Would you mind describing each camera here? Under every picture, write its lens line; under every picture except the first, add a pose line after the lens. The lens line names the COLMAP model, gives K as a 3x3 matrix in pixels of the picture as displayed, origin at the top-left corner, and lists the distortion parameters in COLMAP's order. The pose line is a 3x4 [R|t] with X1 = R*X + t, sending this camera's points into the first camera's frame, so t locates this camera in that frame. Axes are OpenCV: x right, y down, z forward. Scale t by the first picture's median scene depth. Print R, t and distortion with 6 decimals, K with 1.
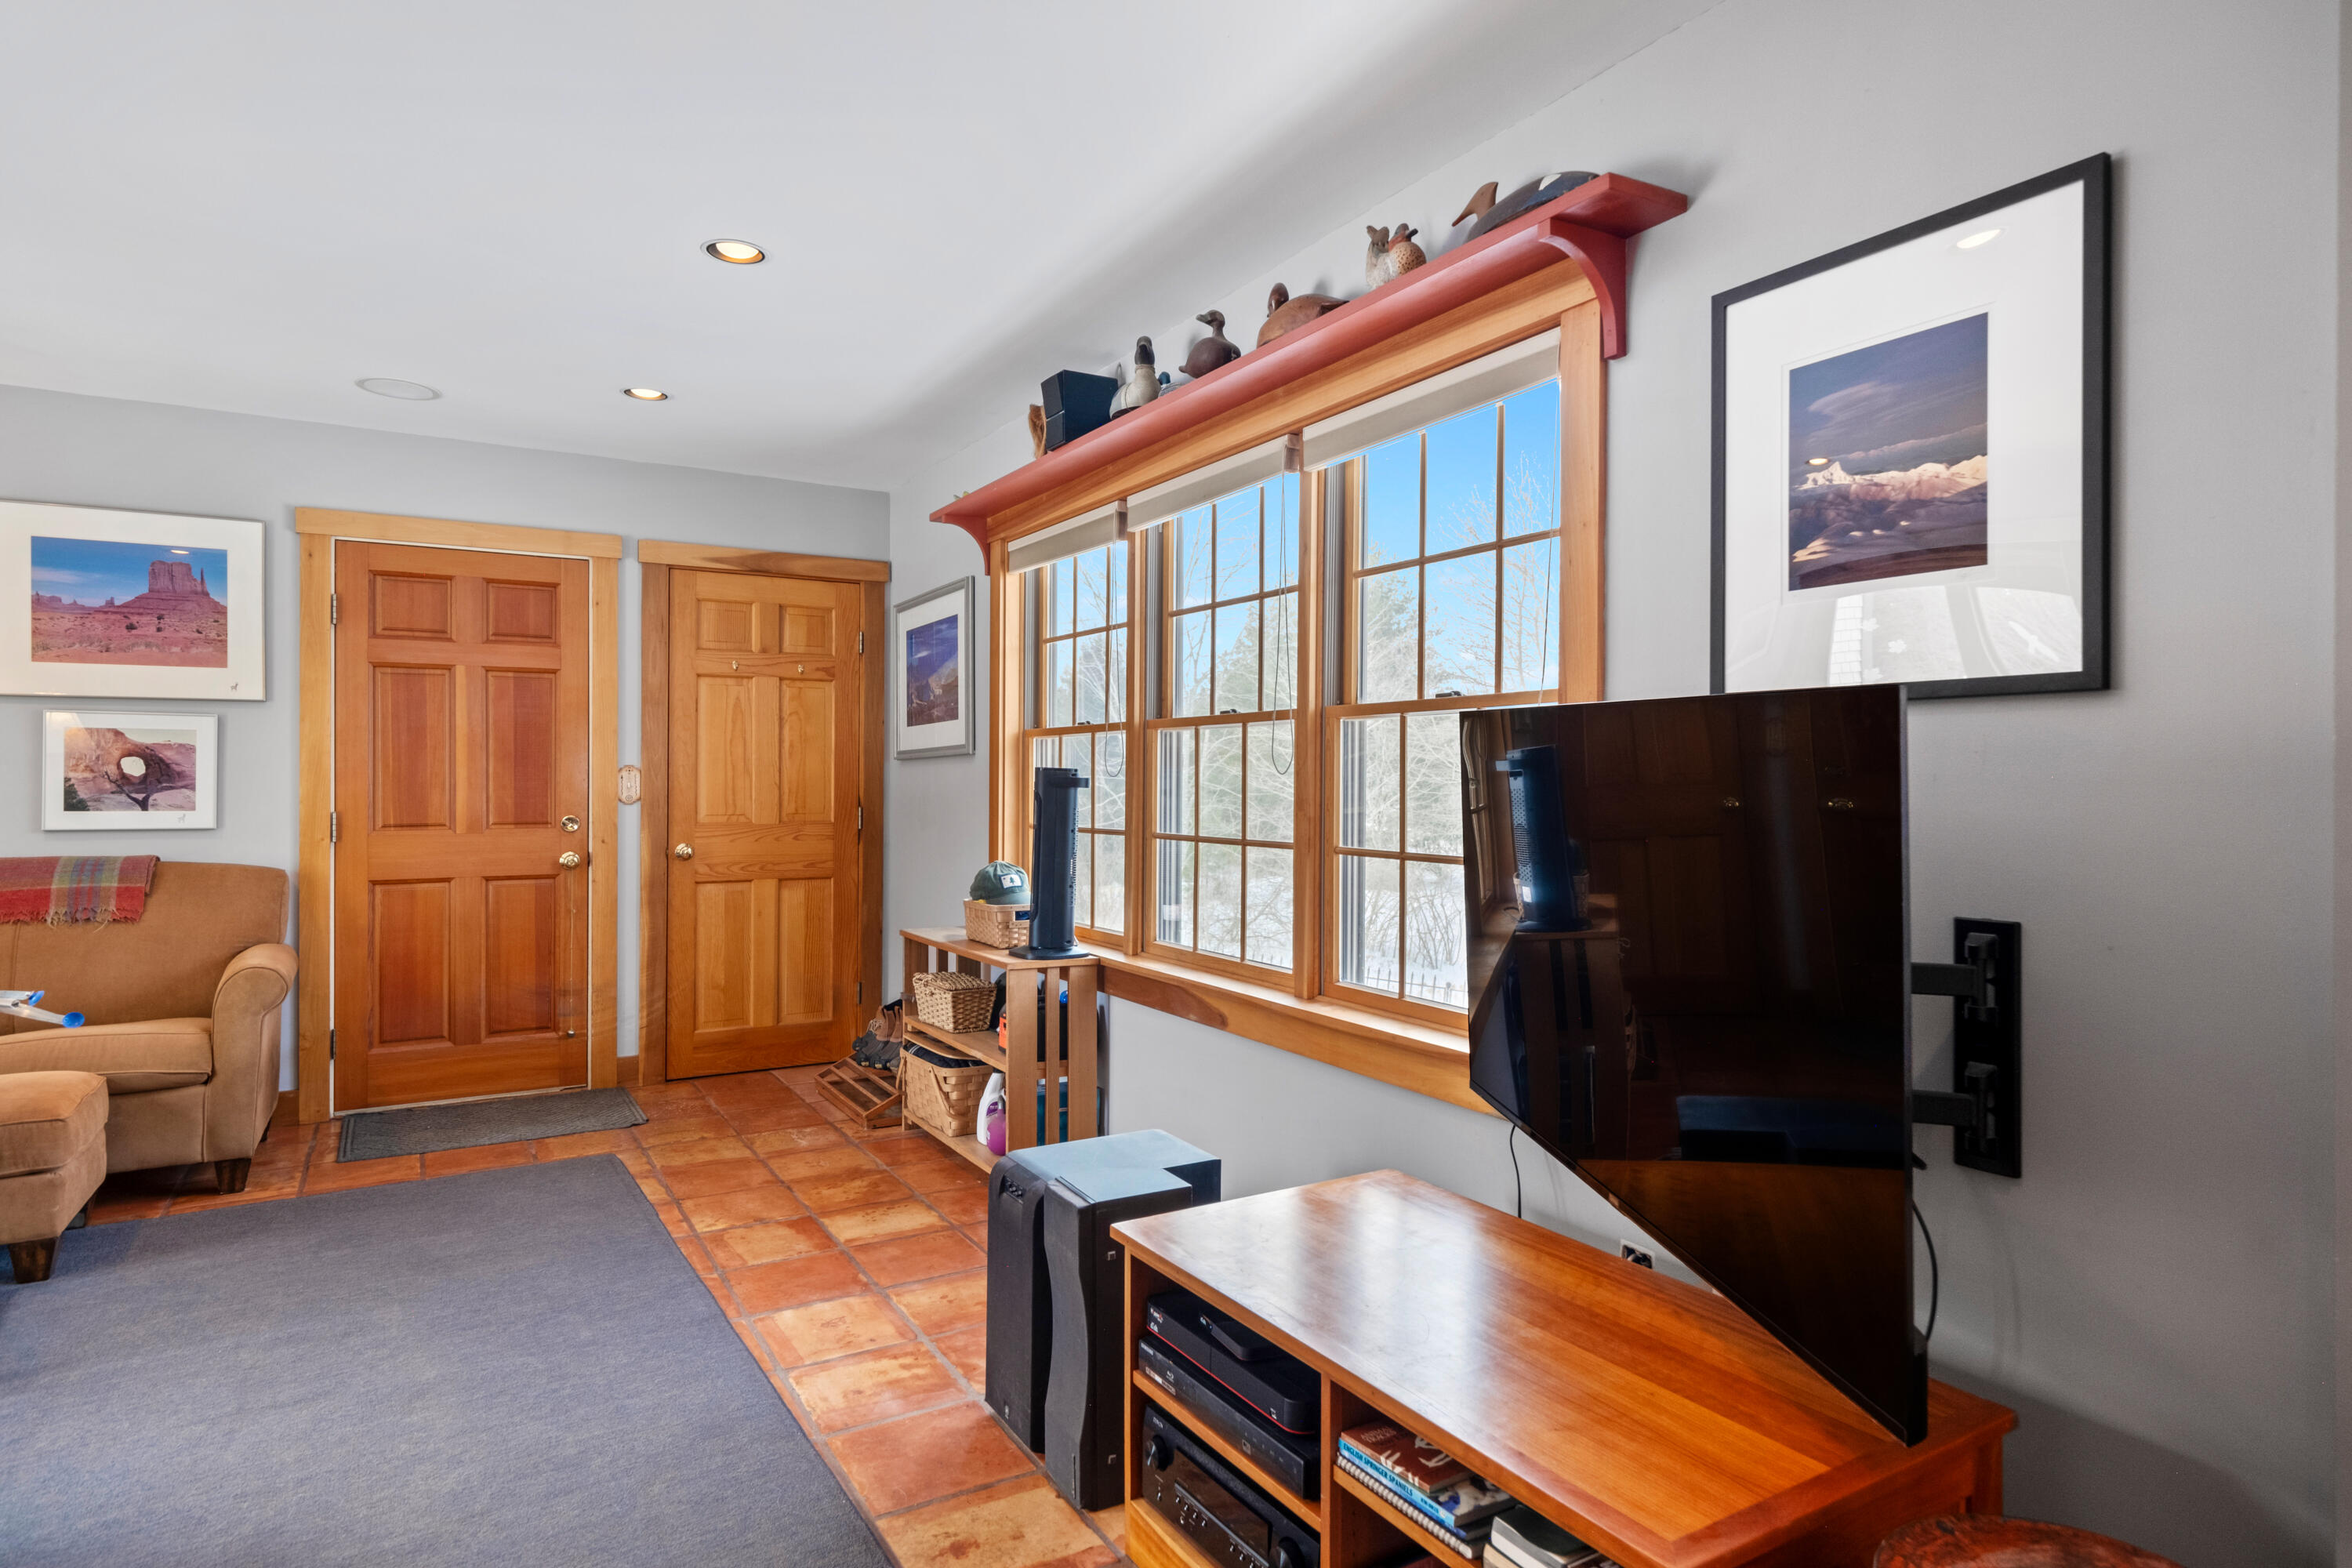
lens RADIAL K [[1288.4, 0, 1179.9], [0, 1288.4, 781.1], [0, 0, 1]] dist [0.009716, -0.002466]
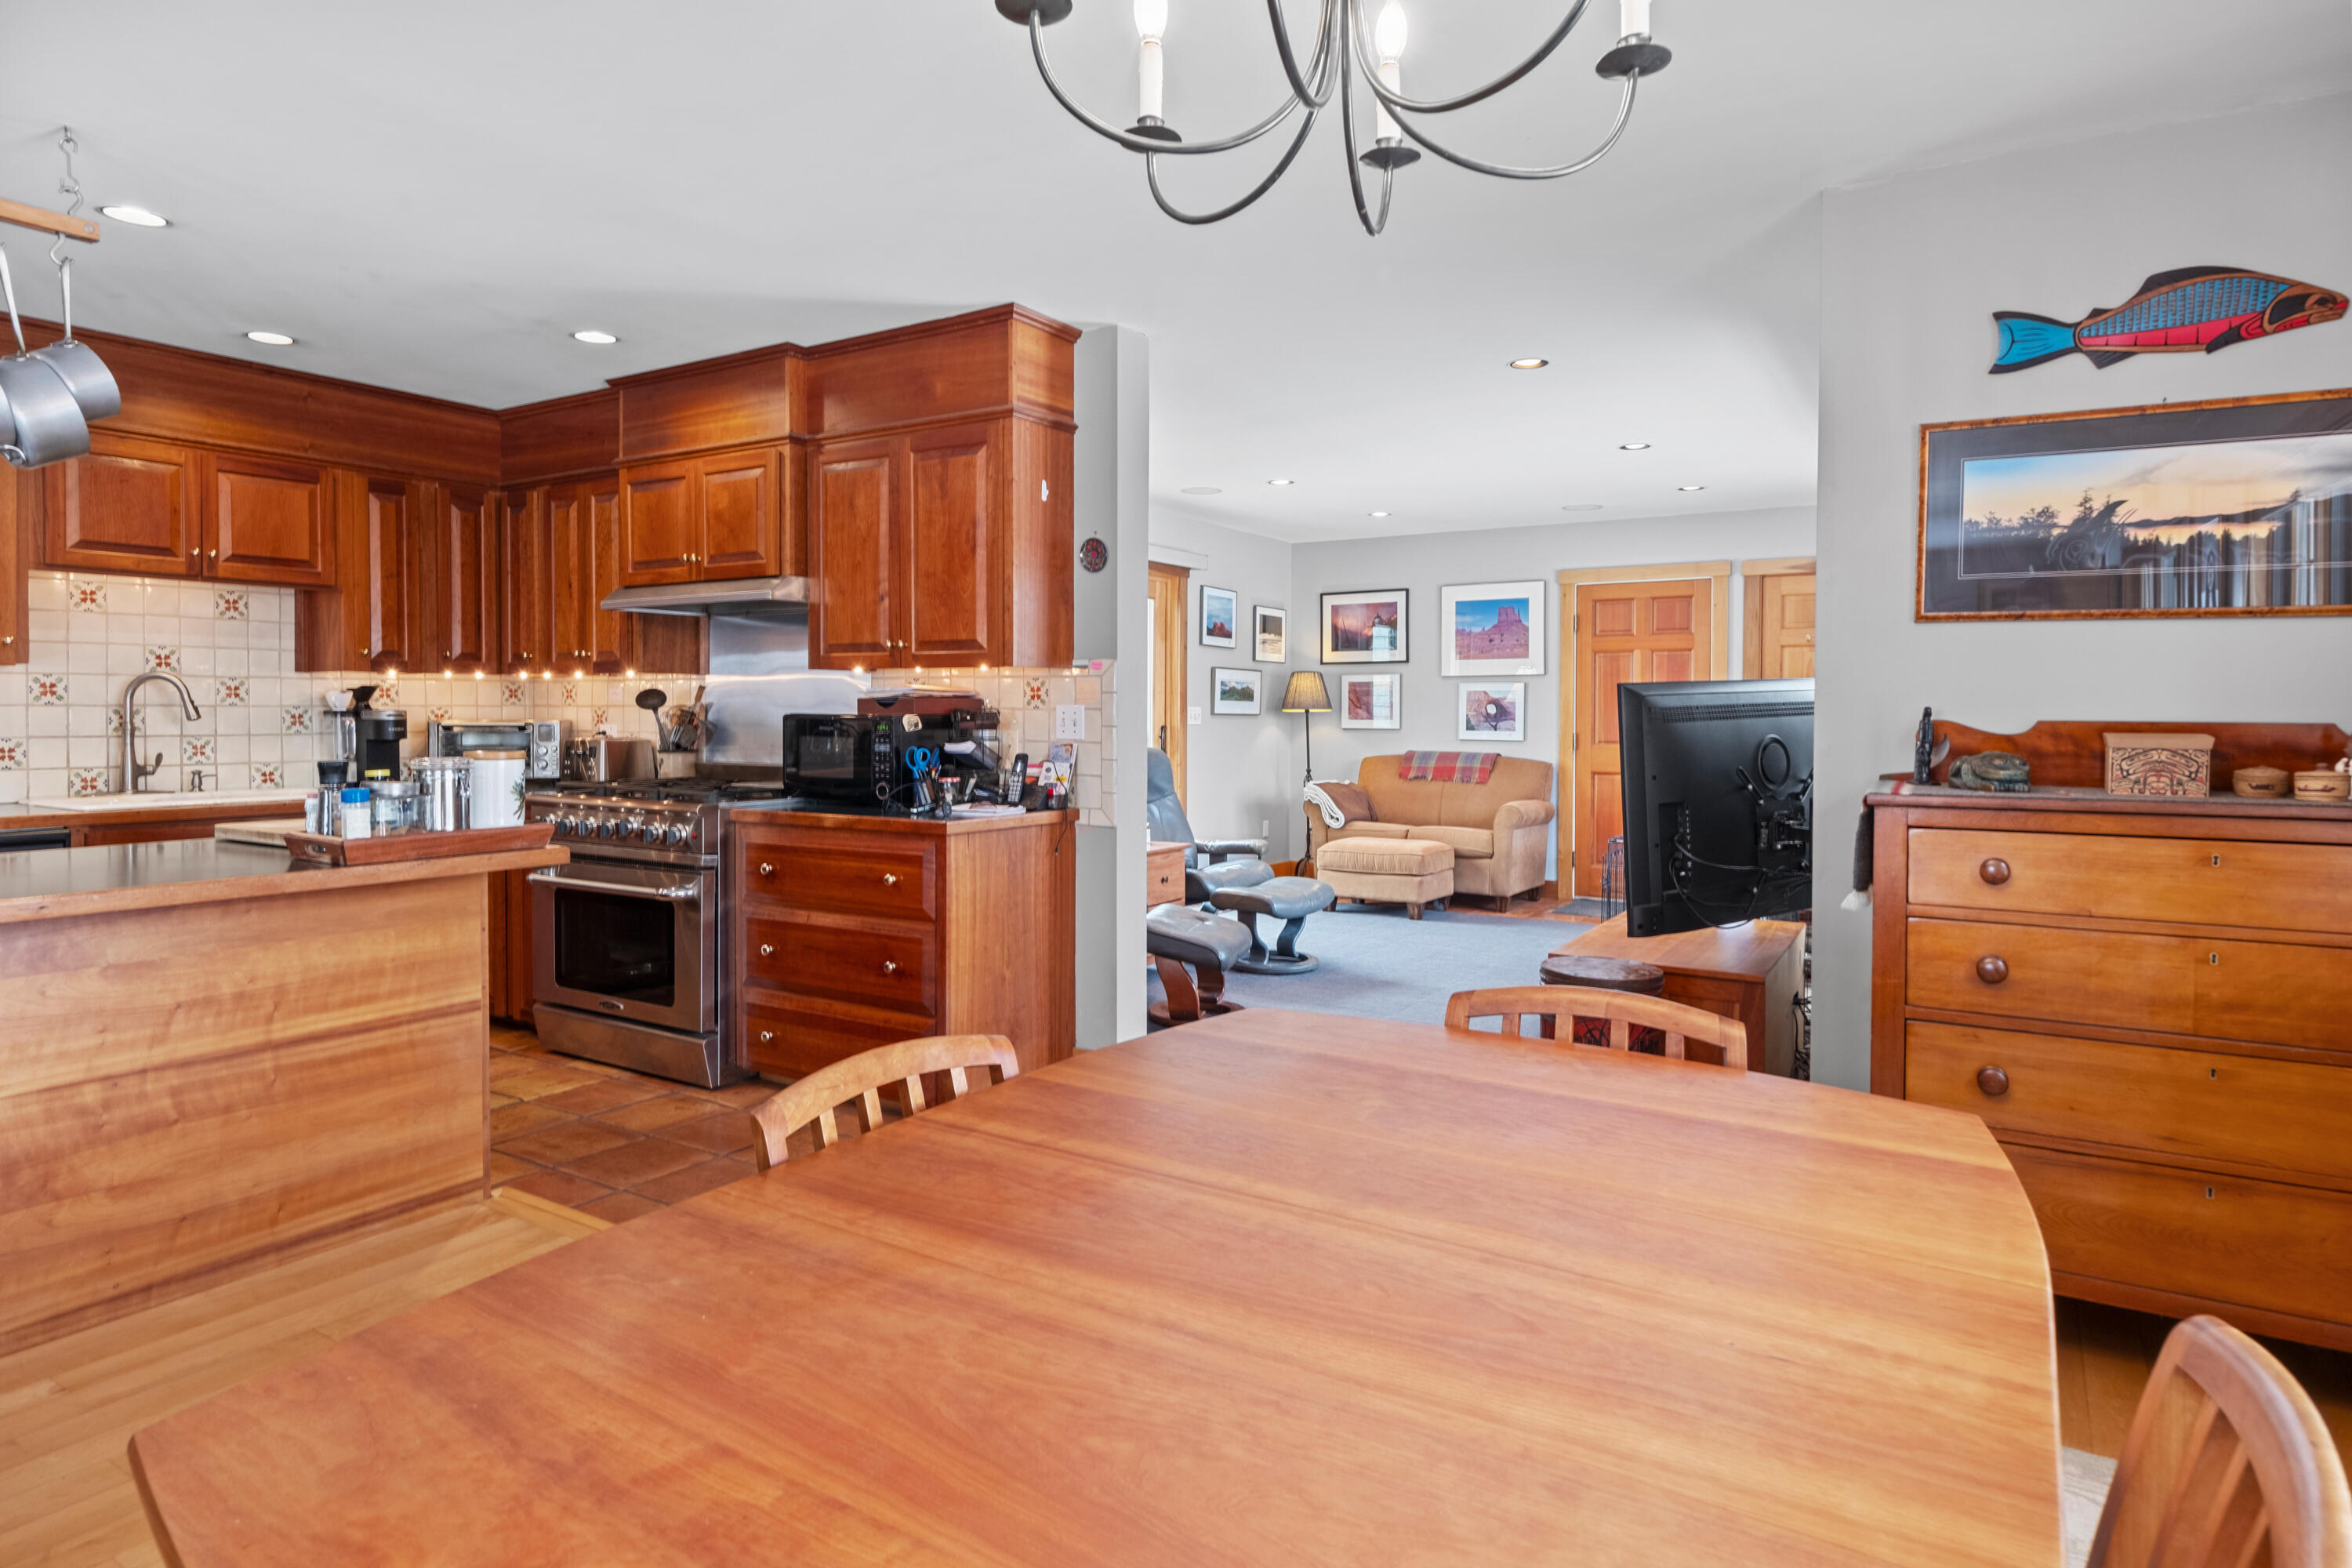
lens RADIAL K [[1288.4, 0, 1185.8], [0, 1288.4, 734.9], [0, 0, 1]] dist [0.009716, -0.002466]
pose [[0.458696, 0.015124, -0.888465, 0.773451], [-0.004859, 0.999883, 0.014512, 0.002068], [0.888580, -0.002340, 0.458716, -0.358699]]
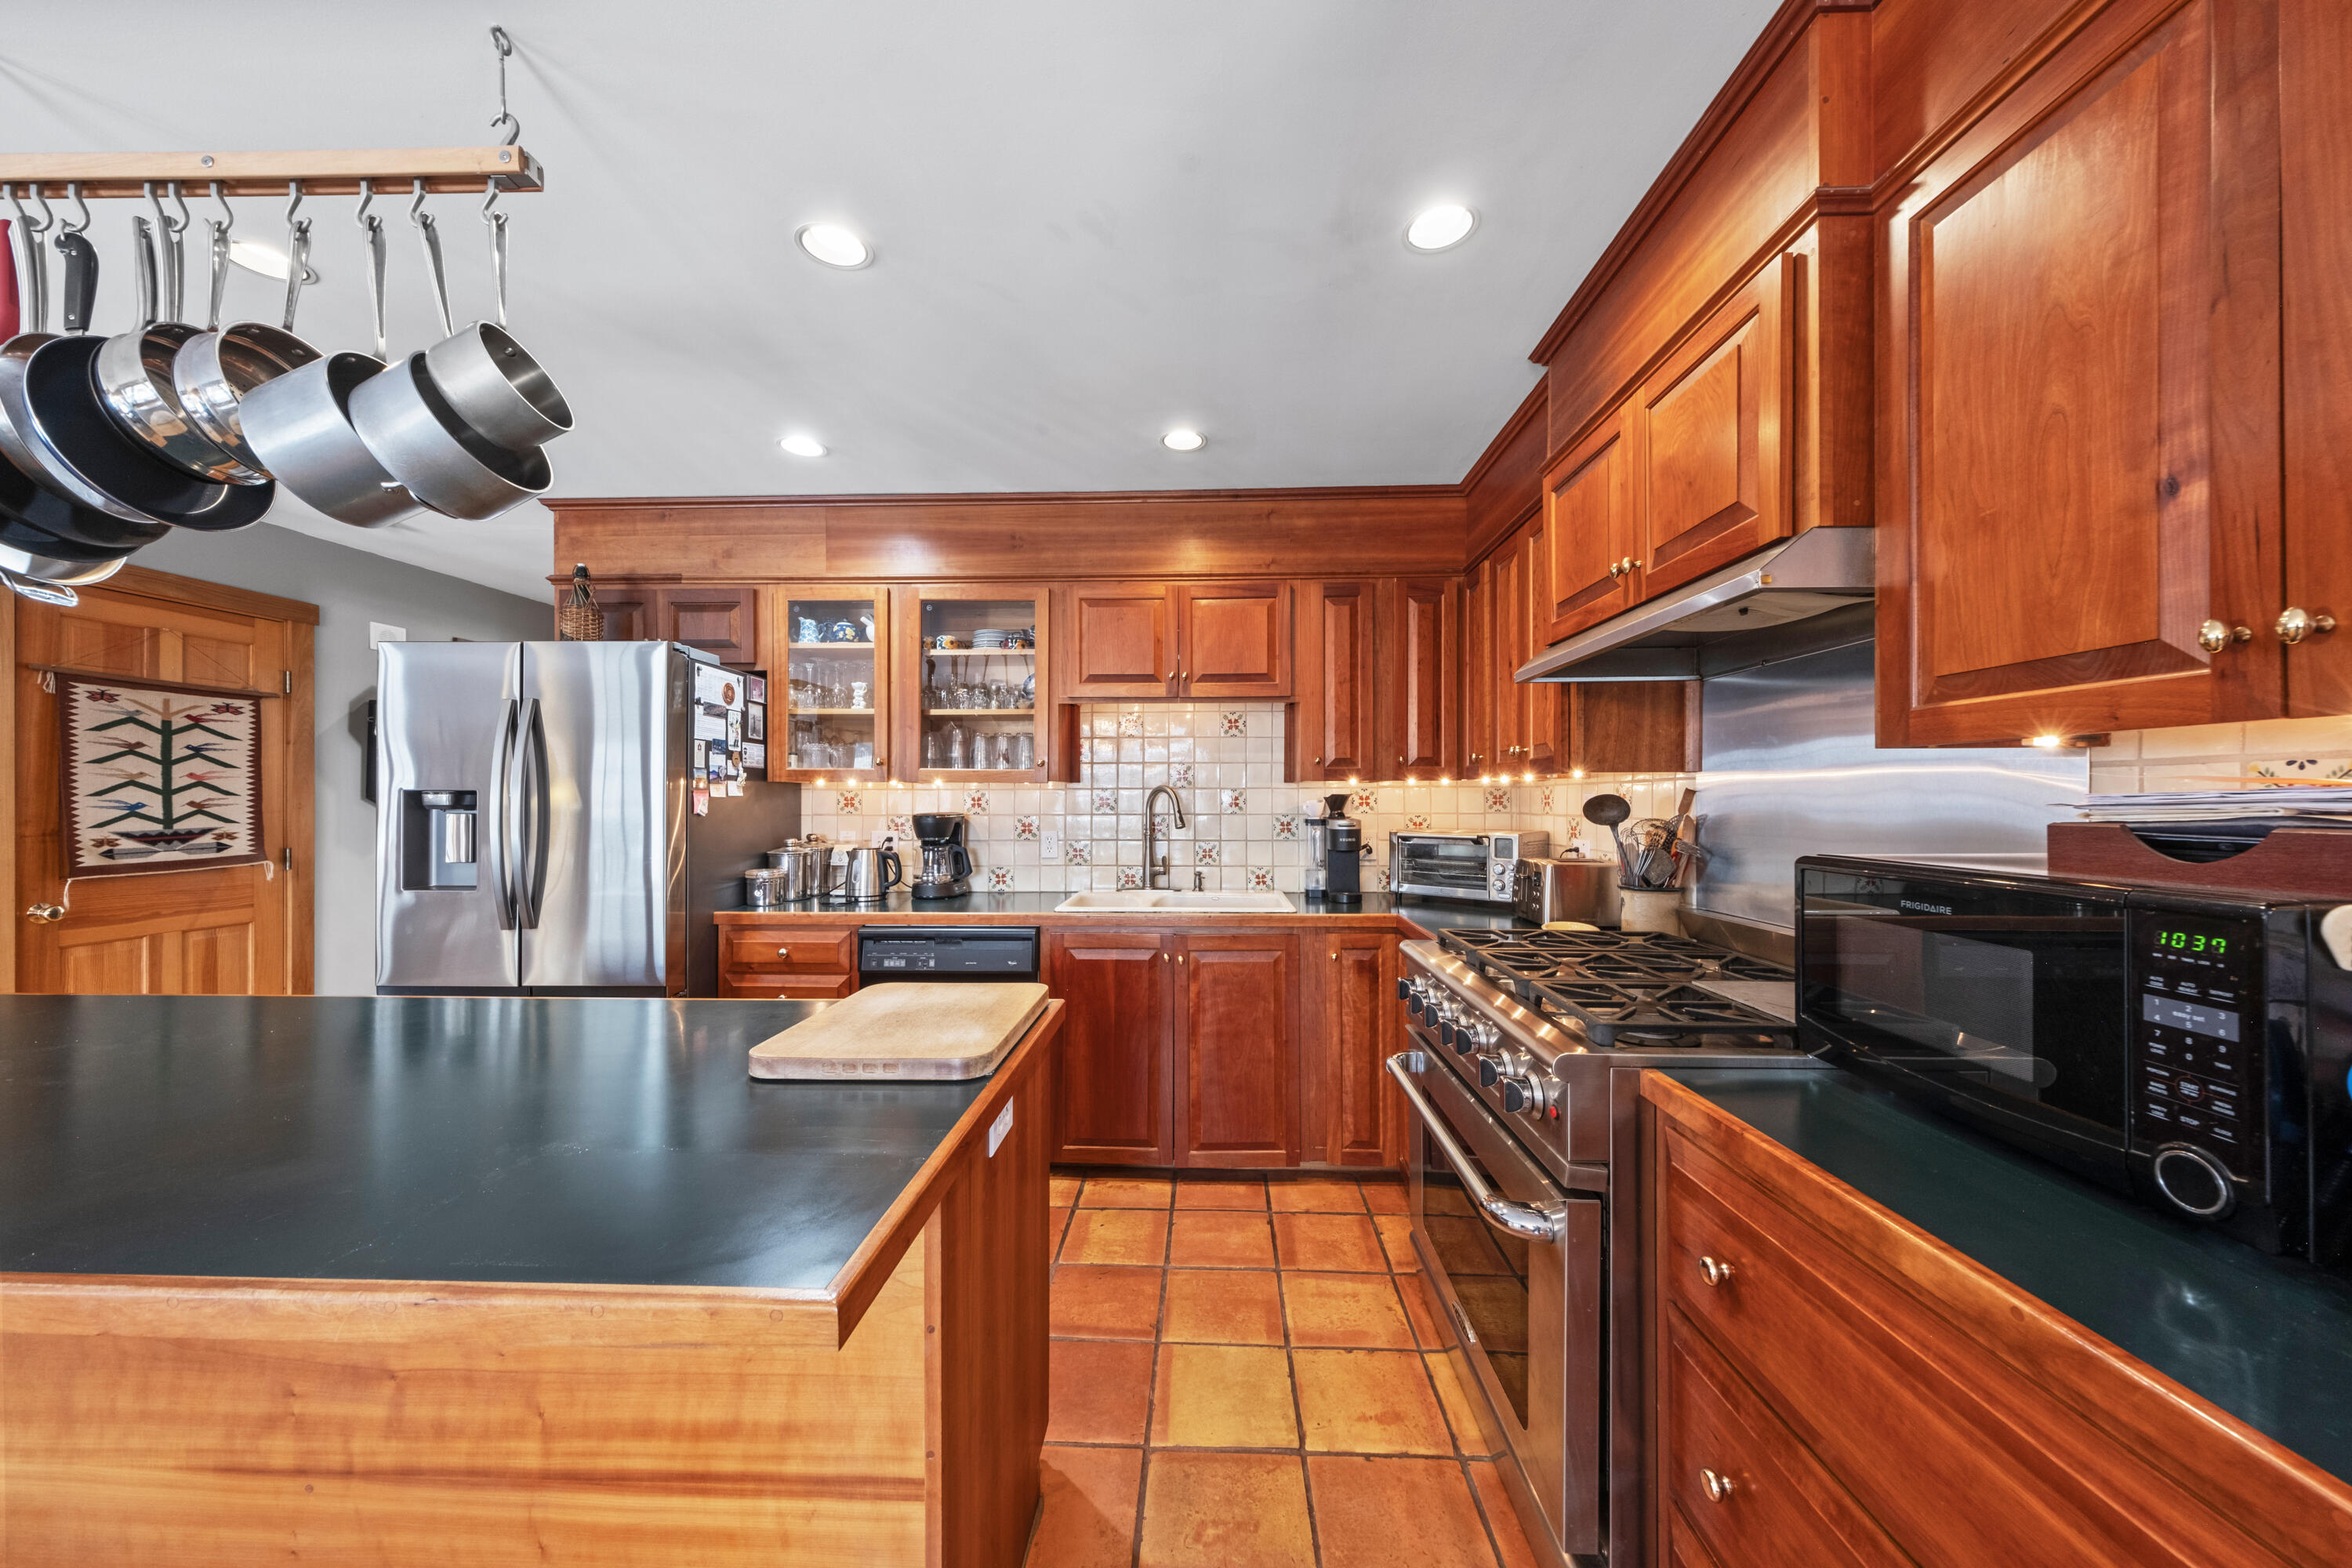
lens RADIAL K [[800.8, 0, 1184.3], [0, 800.8, 798.6], [0, 0, 1]] dist [0.008586, -0.002400]
pose [[-0.540112, -0.004990, -0.841579, 0.061029], [-0.003603, 0.999987, -0.003617, -0.015582], [0.841586, 0.001078, -0.540123, -0.200981]]
